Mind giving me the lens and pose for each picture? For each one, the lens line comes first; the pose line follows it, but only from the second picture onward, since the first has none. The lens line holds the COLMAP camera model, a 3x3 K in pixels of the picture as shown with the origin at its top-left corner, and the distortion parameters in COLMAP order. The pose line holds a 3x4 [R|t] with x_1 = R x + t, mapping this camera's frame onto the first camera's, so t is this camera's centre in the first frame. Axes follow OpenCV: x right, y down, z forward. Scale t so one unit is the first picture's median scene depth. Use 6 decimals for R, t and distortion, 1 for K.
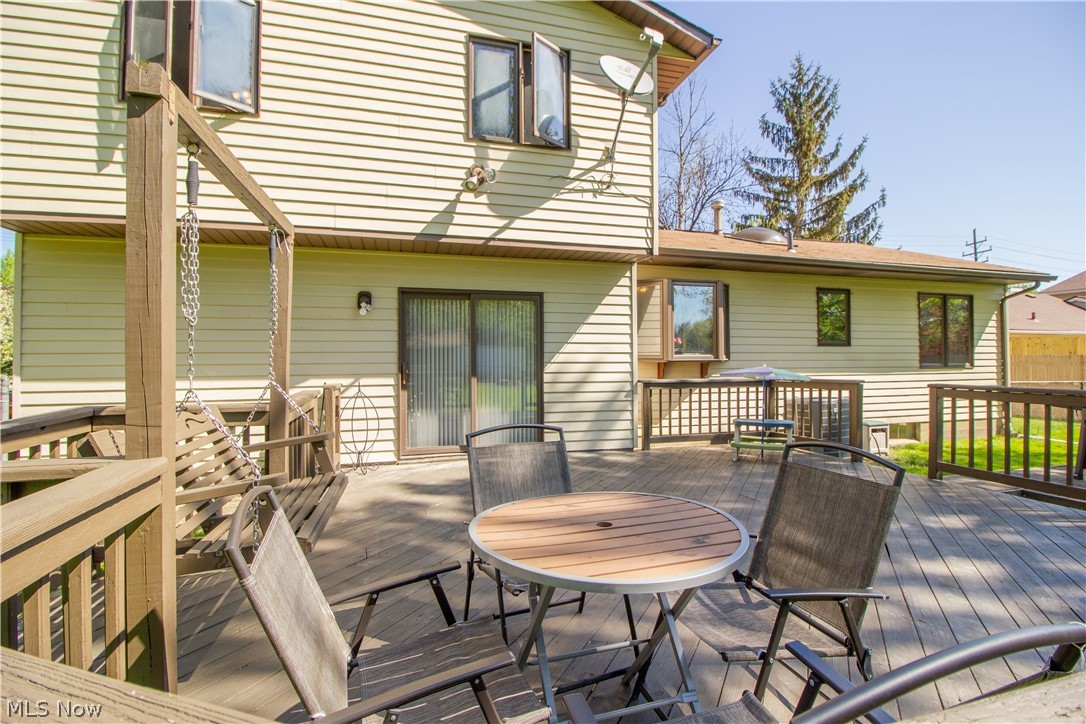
lens RADIAL K [[520.1, 0, 552.6], [0, 520.1, 343.9], [0, 0, 1]] dist [-0.018154, -0.003297]
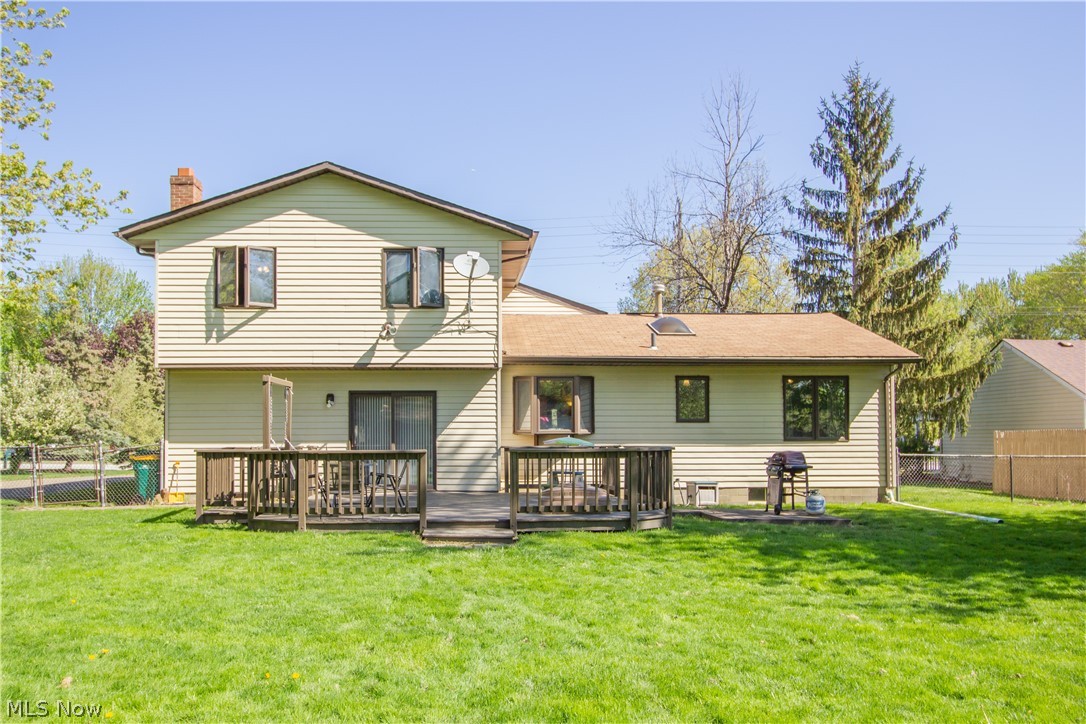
lens RADIAL K [[1132.5, 0, 543.3], [0, 1132.5, 365.1], [0, 0, 1]] dist [-0.003161, 0.000000]
pose [[0.969345, -0.015815, -0.245193, 1.234095], [0.006609, 0.999243, -0.038326, -0.044580], [0.245613, 0.035531, 0.968716, -2.450813]]
